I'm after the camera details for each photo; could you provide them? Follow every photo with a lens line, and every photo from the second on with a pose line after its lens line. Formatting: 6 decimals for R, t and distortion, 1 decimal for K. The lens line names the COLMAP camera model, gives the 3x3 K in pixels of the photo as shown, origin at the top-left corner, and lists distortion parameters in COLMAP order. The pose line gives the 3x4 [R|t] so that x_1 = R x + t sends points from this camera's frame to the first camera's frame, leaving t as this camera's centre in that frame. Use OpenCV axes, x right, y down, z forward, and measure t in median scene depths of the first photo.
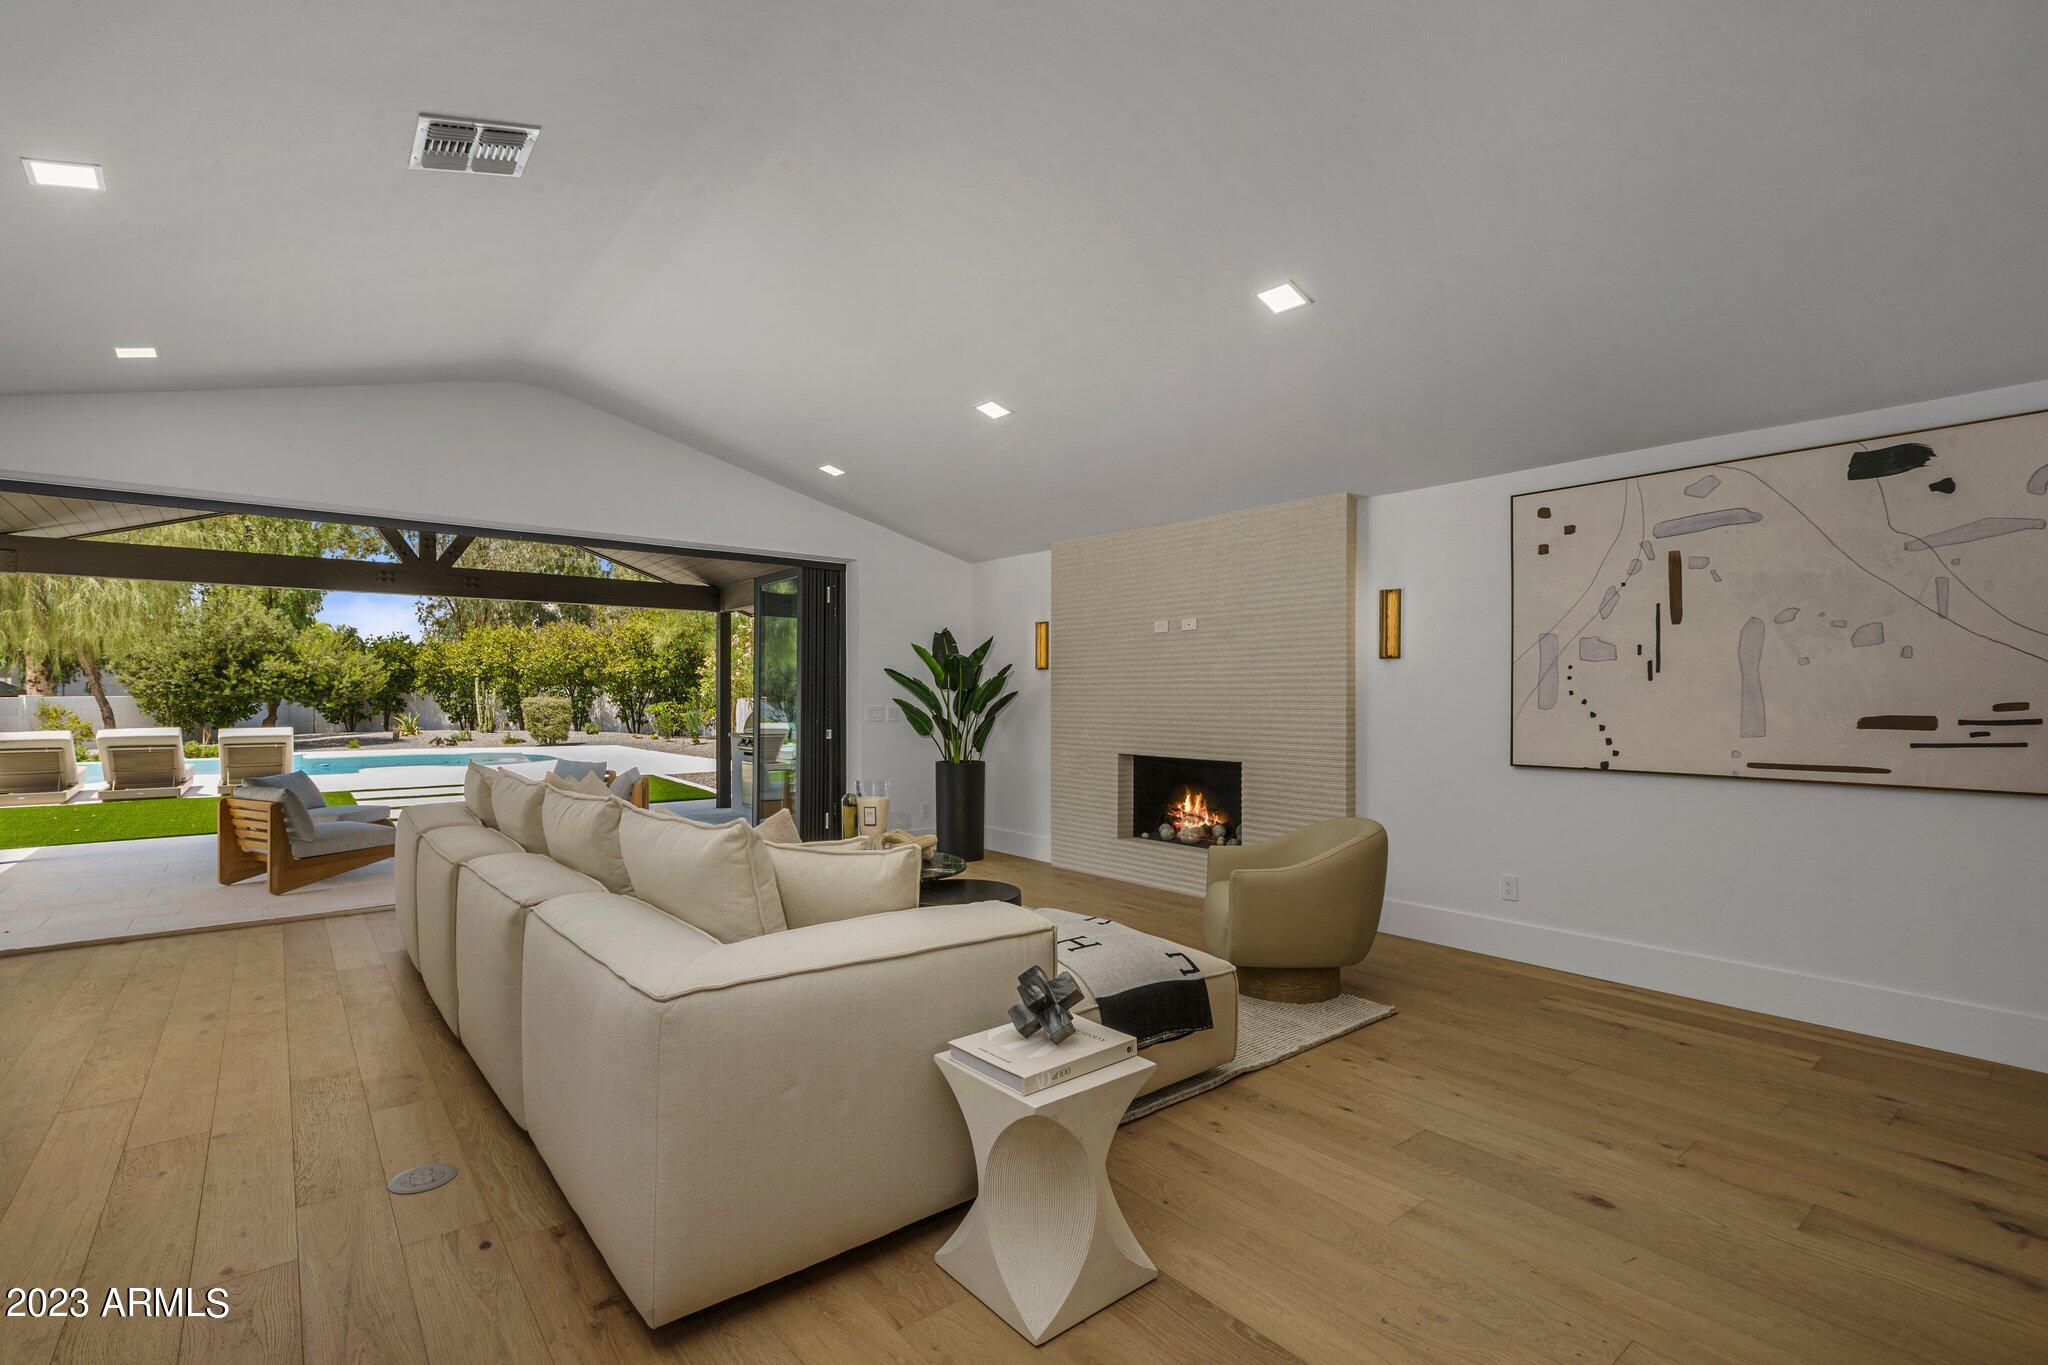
lens RADIAL K [[936.2, 0, 961.8], [0, 936.2, 700.8], [0, 0, 1]] dist [0.007043, -0.002809]
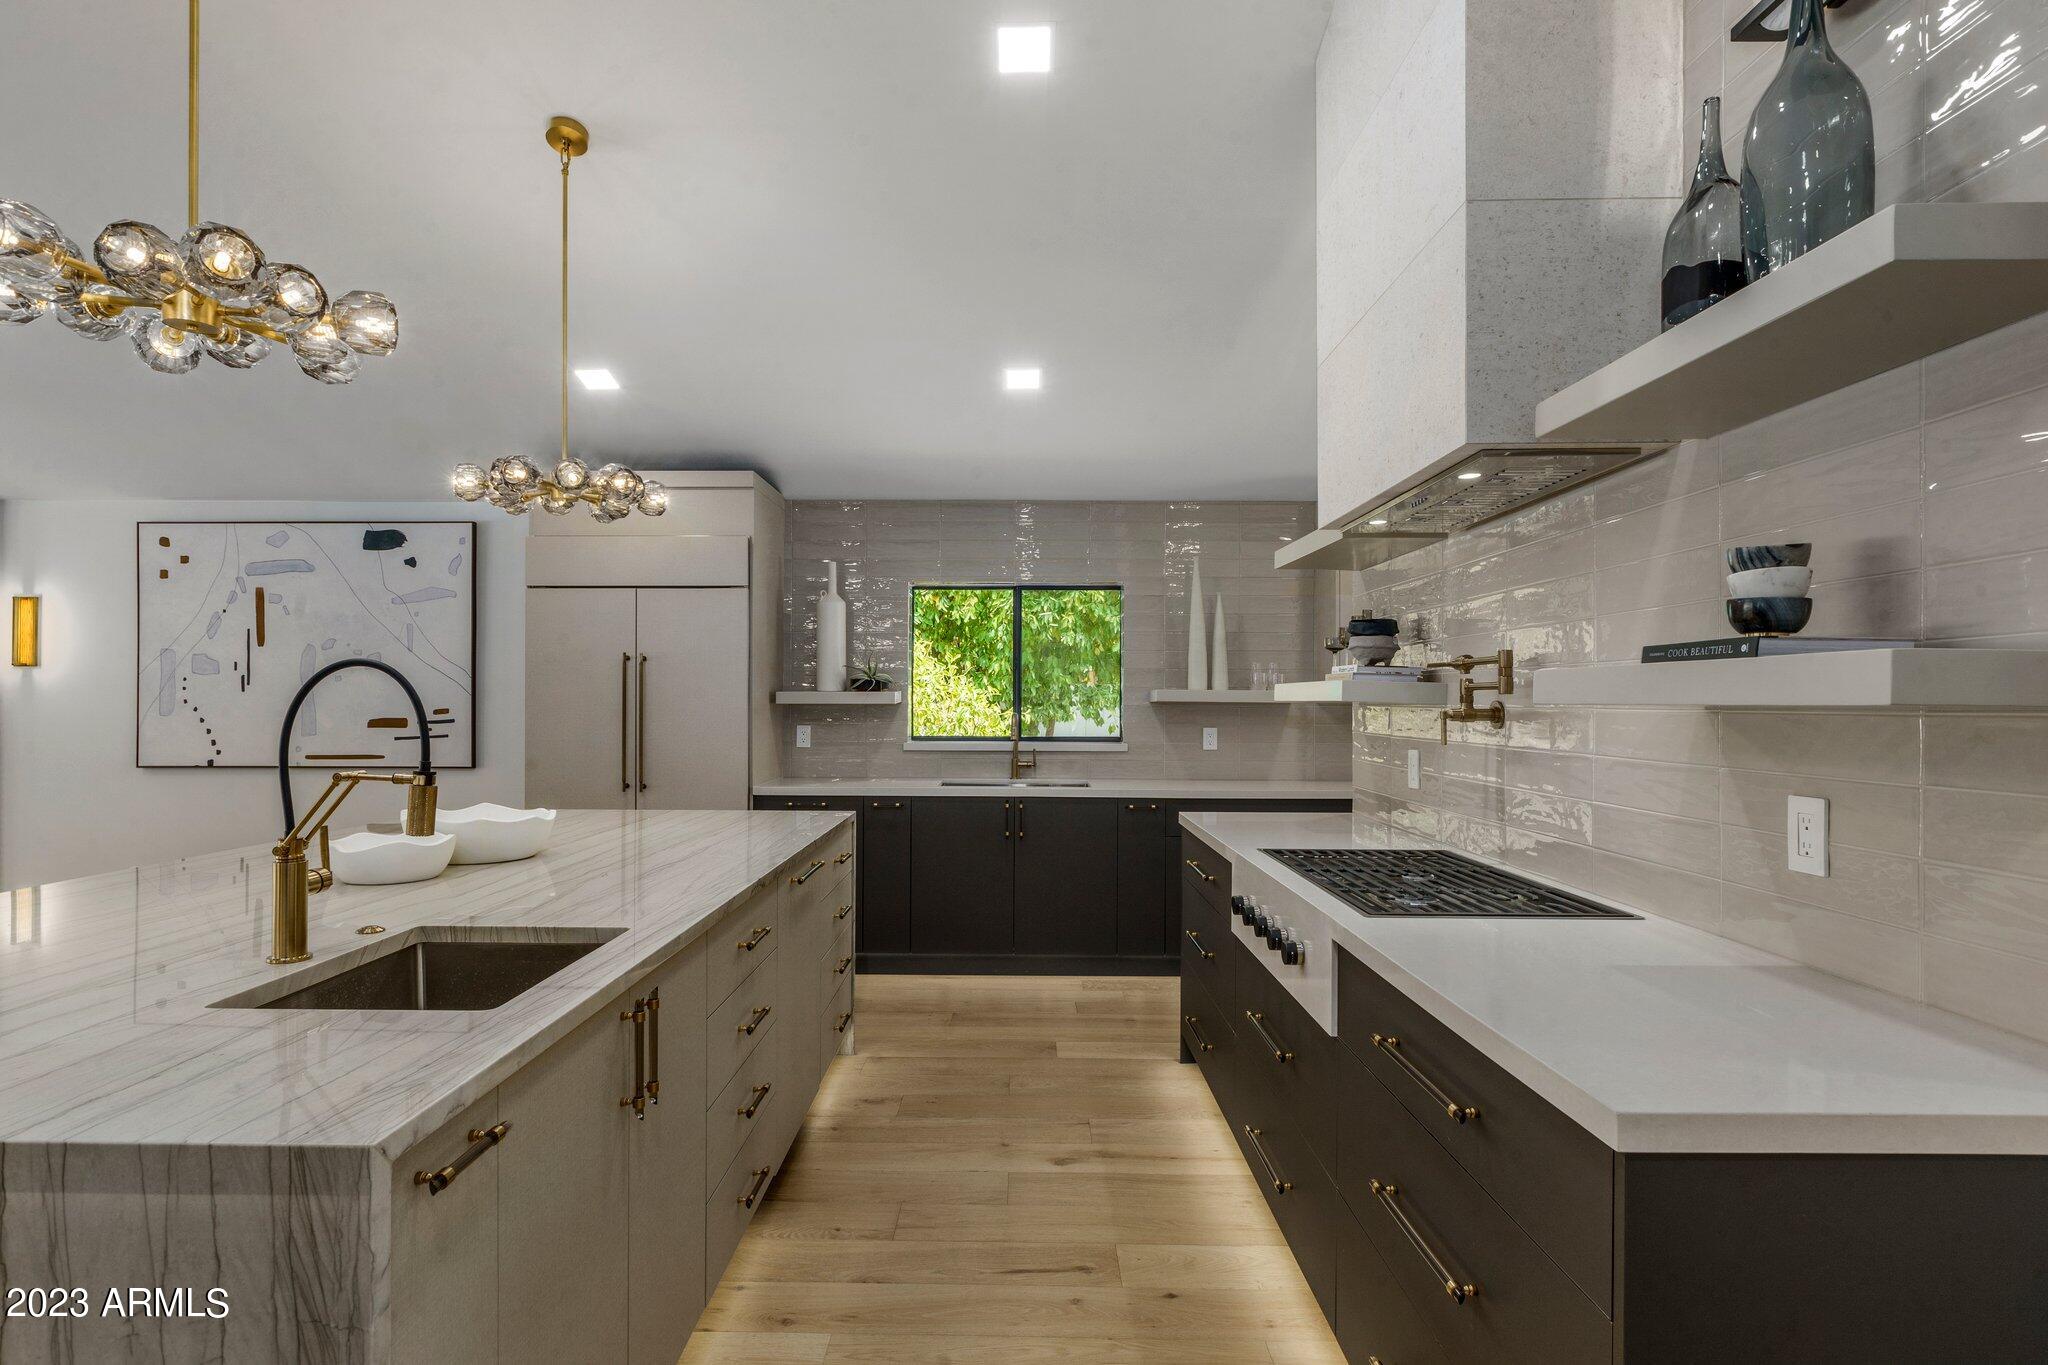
lens RADIAL K [[1081.5, 0, 1031.5], [0, 1081.5, 691.8], [0, 0, 1]] dist [0.016669, -0.000123]
pose [[0.627678, 0.007551, 0.778436, 0.163179], [0.001823, 0.999936, -0.011170, -0.002067], [-0.778471, 0.008430, 0.627624, -0.410629]]
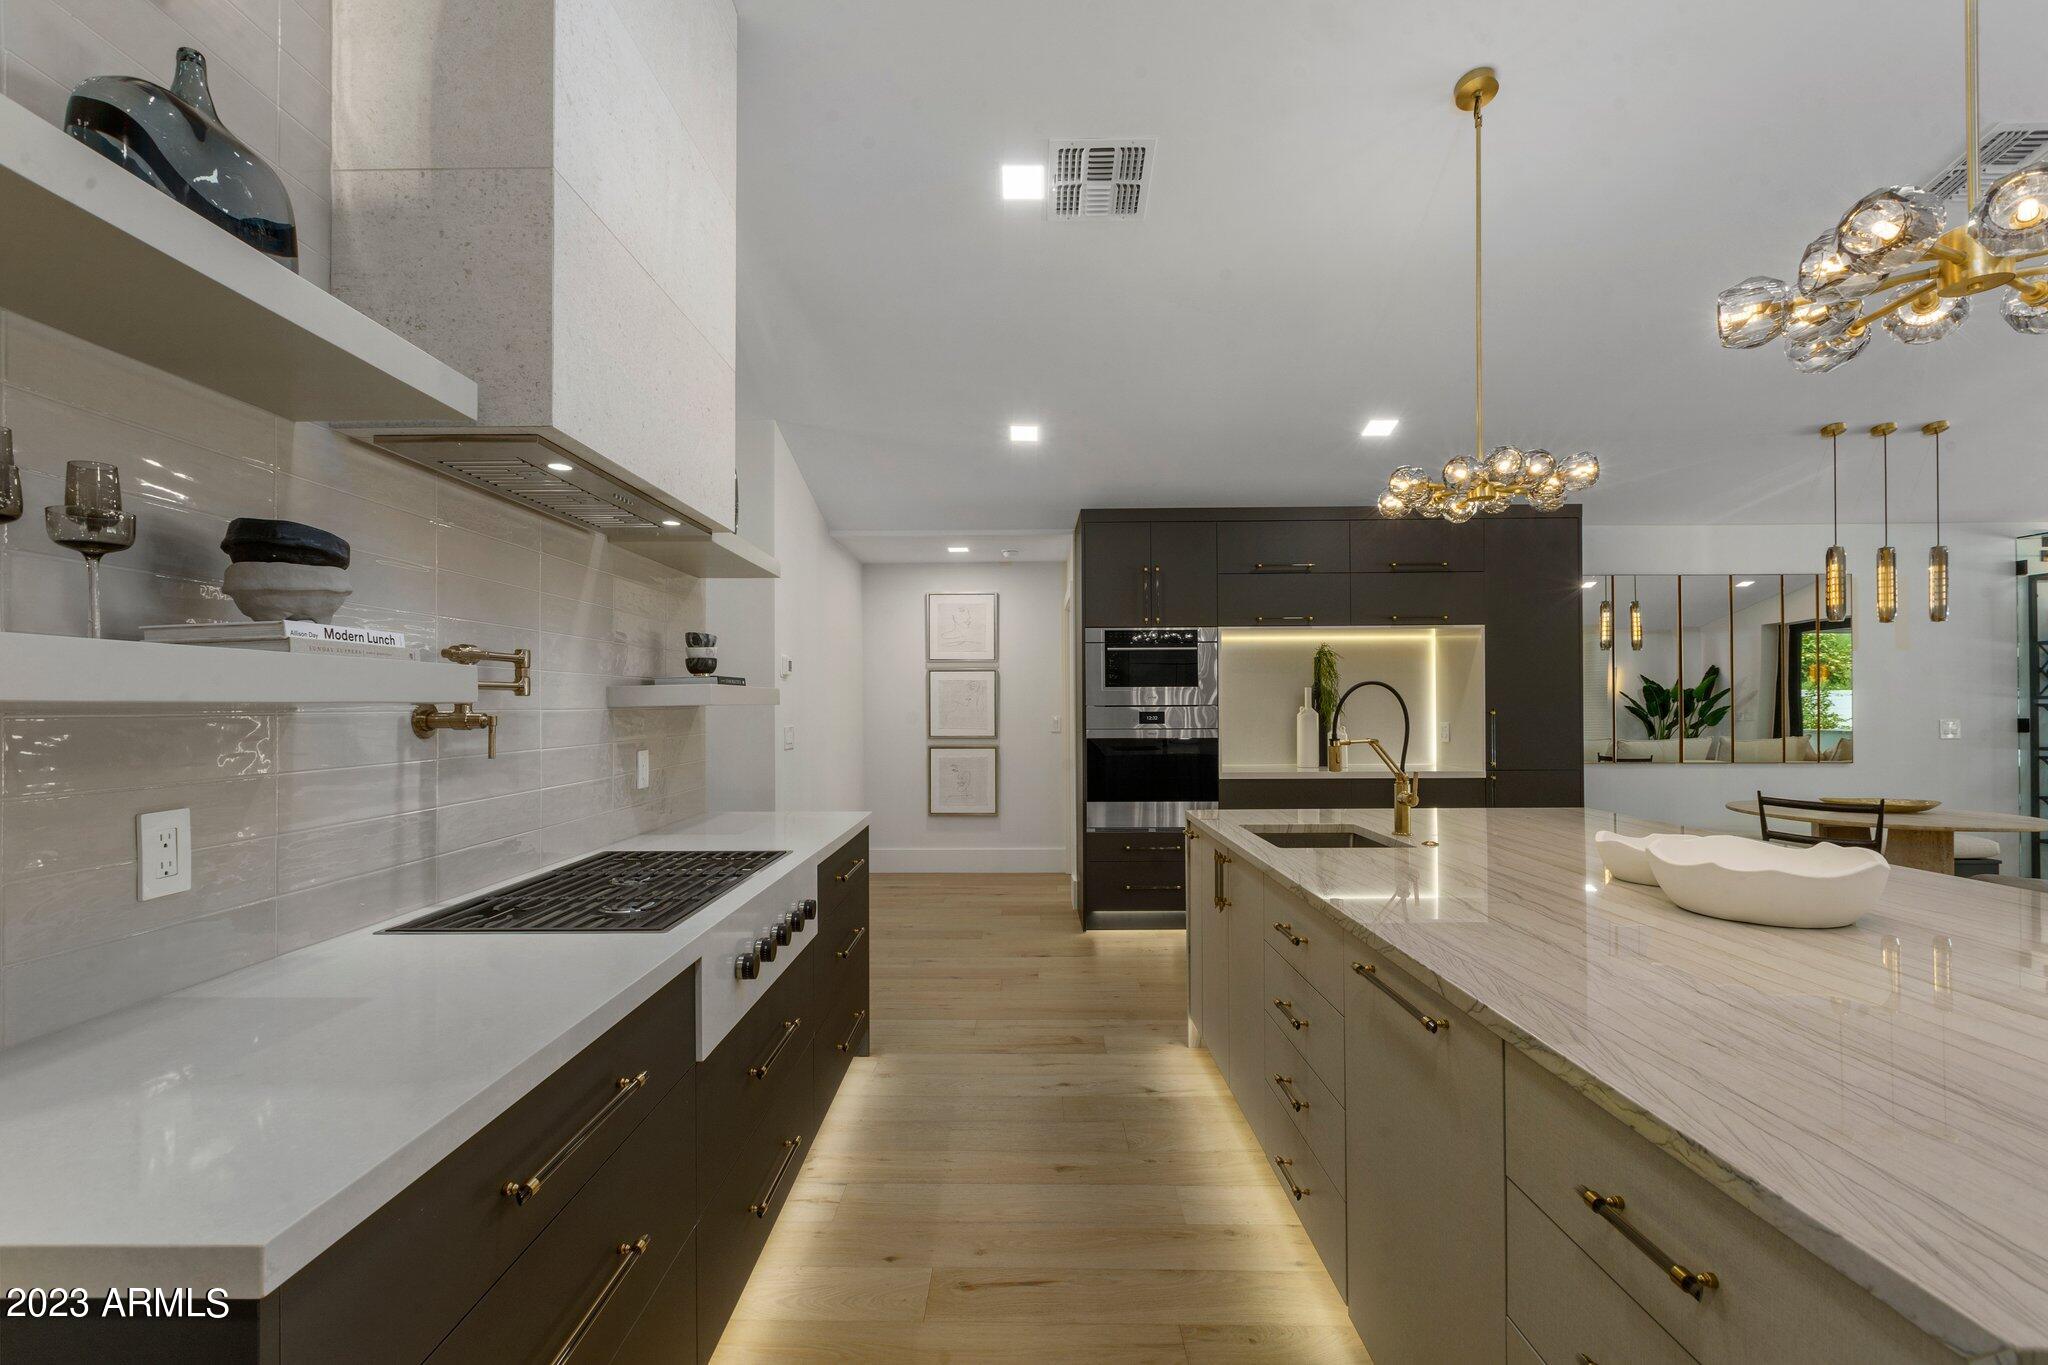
lens RADIAL K [[936.2, 0, 1025.6], [0, 936.2, 696.5], [0, 0, 1]] dist [0.007043, -0.002809]
pose [[-0.621865, -0.000283, -0.783125, 0.721057], [-0.002427, 0.999996, 0.001565, -0.006608], [0.783121, 0.002874, -0.621863, 0.037829]]
